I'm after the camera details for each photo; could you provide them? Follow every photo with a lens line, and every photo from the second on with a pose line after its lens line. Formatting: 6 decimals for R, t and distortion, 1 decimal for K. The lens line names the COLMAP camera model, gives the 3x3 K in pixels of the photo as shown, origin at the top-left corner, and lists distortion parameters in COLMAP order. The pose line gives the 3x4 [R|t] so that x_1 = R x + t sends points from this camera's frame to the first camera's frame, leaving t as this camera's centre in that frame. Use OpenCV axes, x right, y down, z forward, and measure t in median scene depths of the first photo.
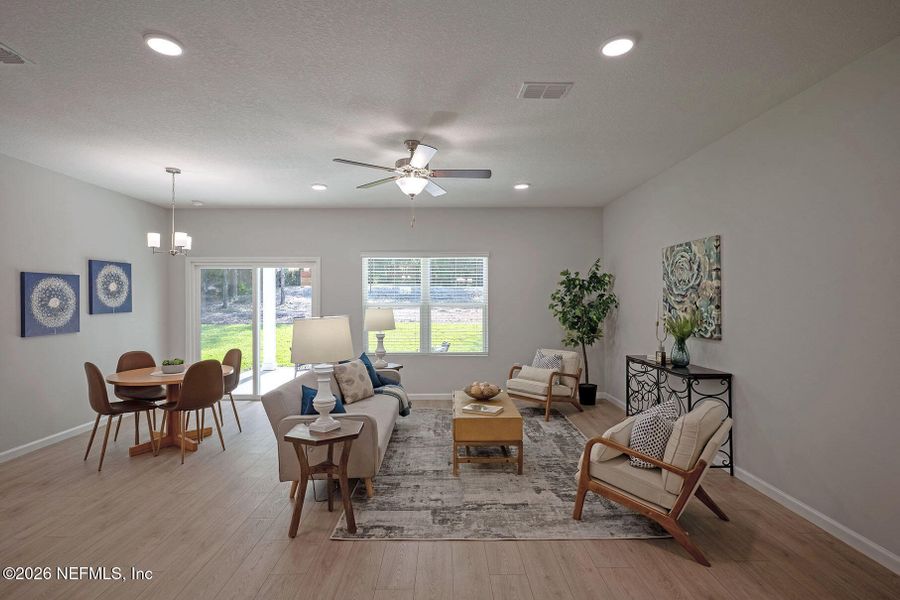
lens RADIAL K [[431.5, 0, 443.3], [0, 431.5, 299.9], [0, 0, 1]] dist [-0.000133, 0.001806]
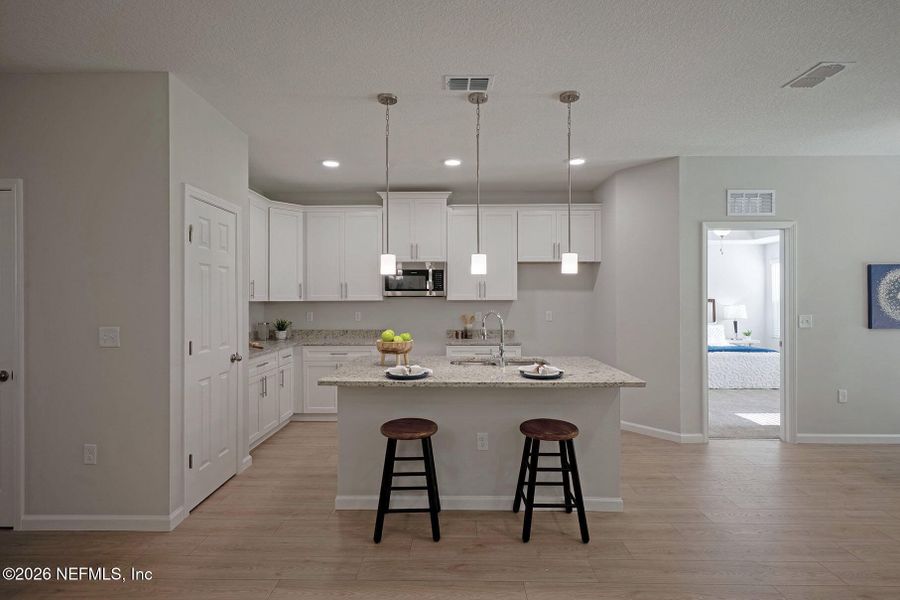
lens RADIAL K [[431.5, 0, 453.0], [0, 431.5, 299.6], [0, 0, 1]] dist [-0.000133, 0.001806]
pose [[-0.022790, 0.008207, -0.999707, 0.071978], [0.005924, 0.999950, 0.008074, 0.003186], [0.999723, -0.005739, -0.022837, 0.037715]]
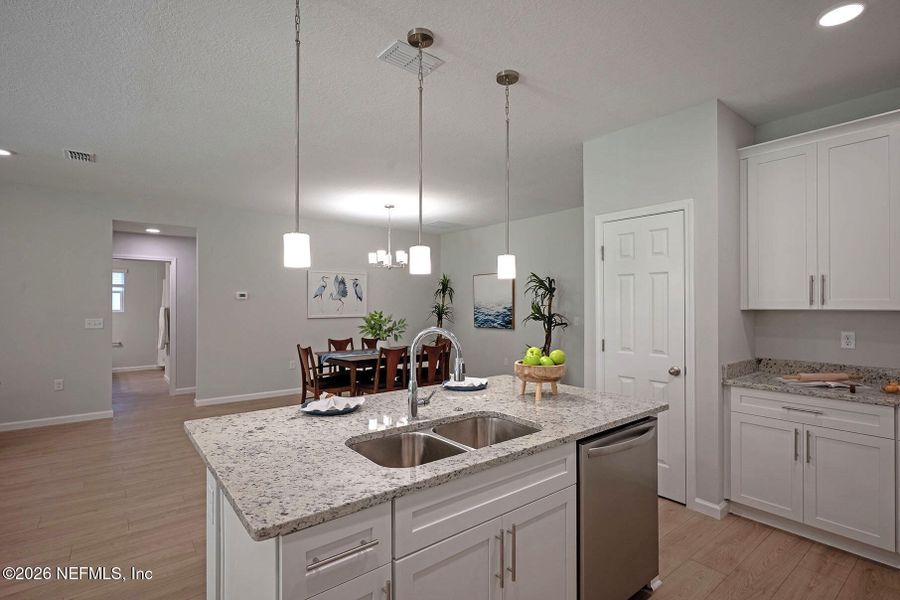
lens RADIAL K [[431.5, 0, 455.5], [0, 431.5, 299.0], [0, 0, 1]] dist [-0.000133, 0.001806]
pose [[-0.625321, 0.014528, 0.780233, -1.103292], [0.000653, 0.999836, -0.018094, 0.008199], [-0.780368, -0.010806, -0.625228, 0.369431]]
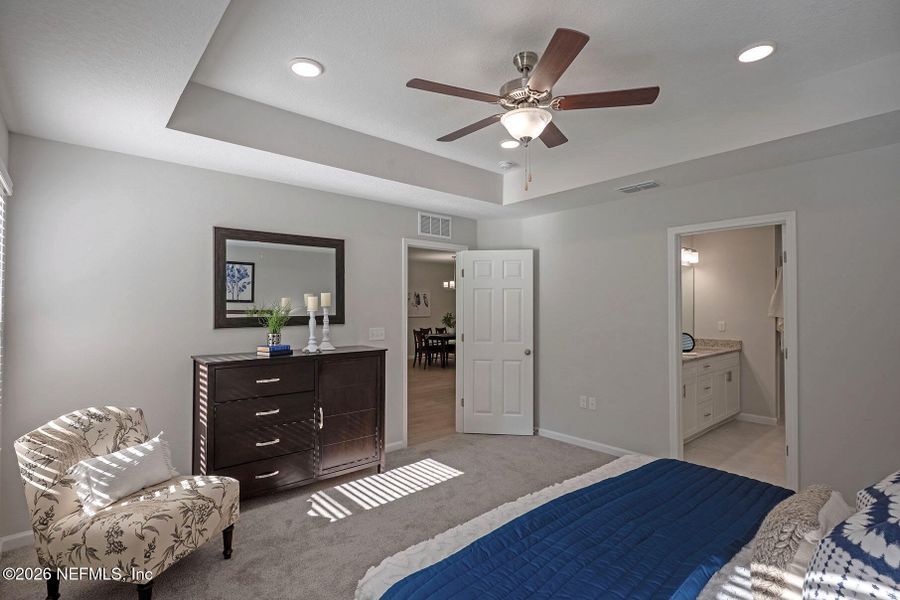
lens RADIAL K [[431.5, 0, 451.6], [0, 431.5, 304.8], [0, 0, 1]] dist [-0.000133, 0.001806]
pose [[-0.651886, 0.013638, 0.758195, -1.882999], [0.001888, 0.999864, -0.016362, 0.017649], [-0.758315, -0.009235, -0.651823, 1.422346]]
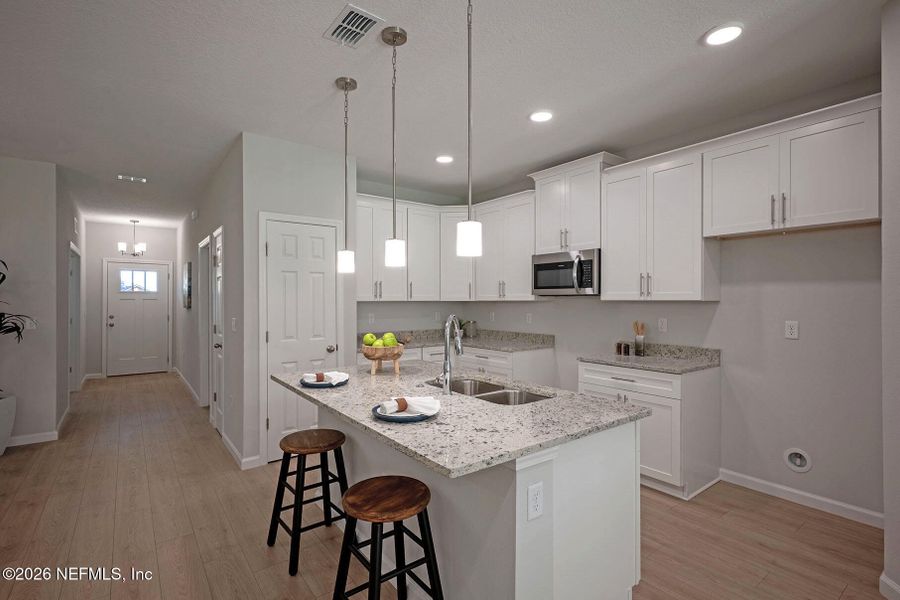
lens RADIAL K [[431.5, 0, 447.3], [0, 431.5, 299.0], [0, 0, 1]] dist [-0.000133, 0.001806]
pose [[-0.805315, 0.007873, -0.592795, -0.381512], [0.009747, 0.999952, 0.000039, 0.009276], [0.592767, -0.005746, -0.805353, 0.552872]]
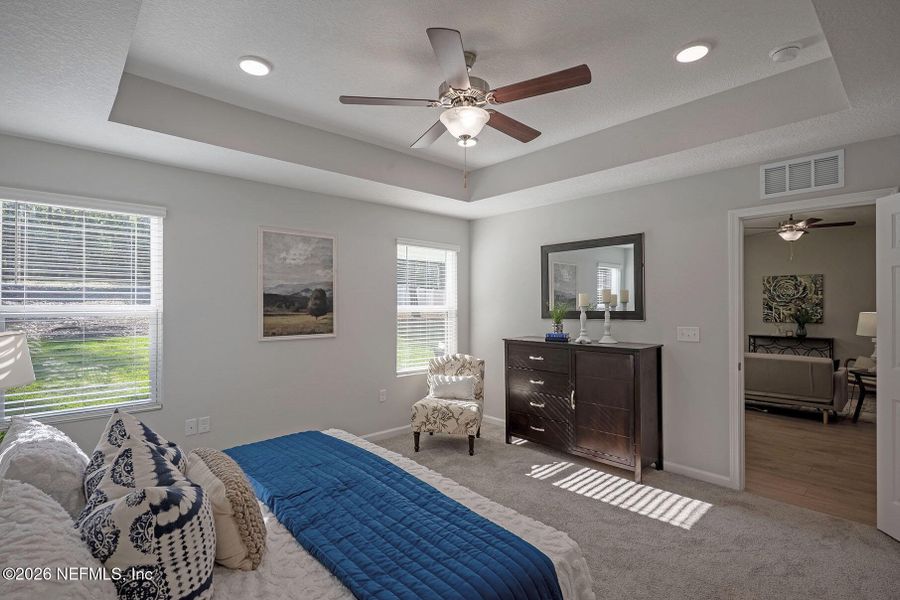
lens RADIAL K [[431.5, 0, 450.7], [0, 431.5, 300.4], [0, 0, 1]] dist [-0.000133, 0.001806]
pose [[0.741857, 0.012853, 0.670435, -1.925574], [-0.006762, 0.999909, -0.011687, 0.015479], [-0.670524, 0.004136, 0.741876, 0.575957]]
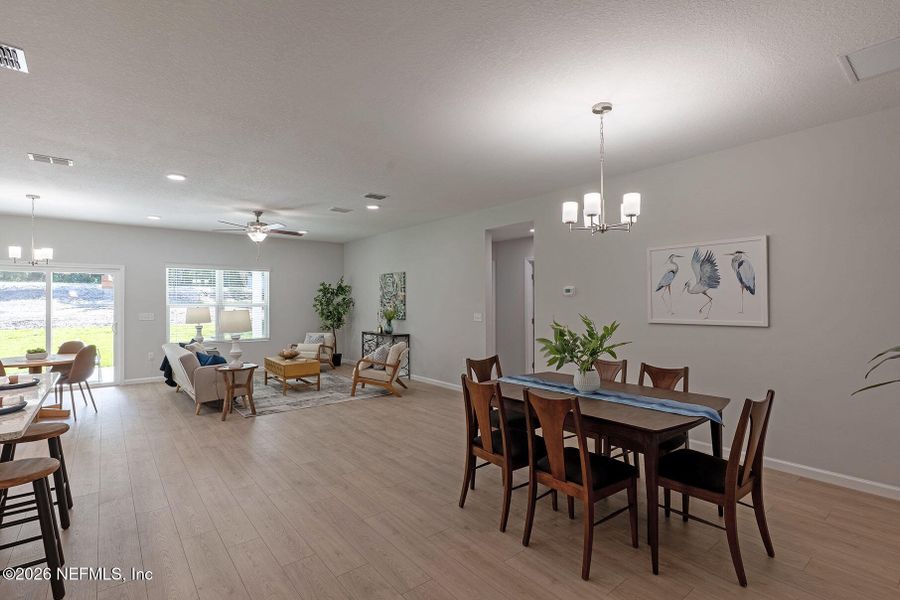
lens RADIAL K [[431.5, 0, 451.1], [0, 431.5, 302.5], [0, 0, 1]] dist [-0.000133, 0.001806]
pose [[0.780487, -0.001626, 0.625170, -0.495445], [-0.000744, 0.999993, 0.003530, -0.002277], [-0.625171, -0.003220, 0.780481, -0.776422]]
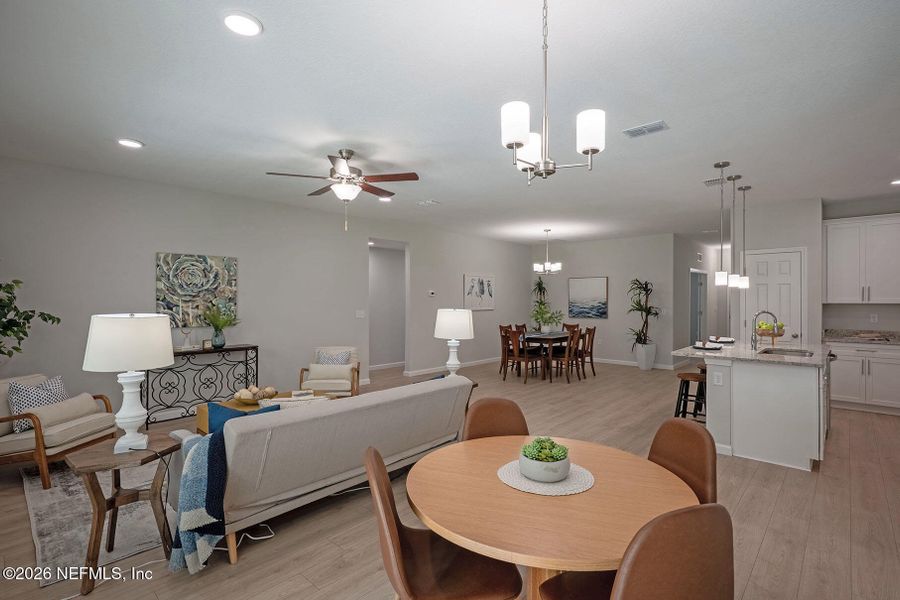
lens RADIAL K [[431.5, 0, 455.3], [0, 431.5, 297.4], [0, 0, 1]] dist [-0.000133, 0.001806]
pose [[-0.738737, 0.007158, 0.673956, -0.887930], [0.000270, 0.999947, -0.010325, 0.007997], [-0.673994, -0.007445, -0.738699, 1.438790]]
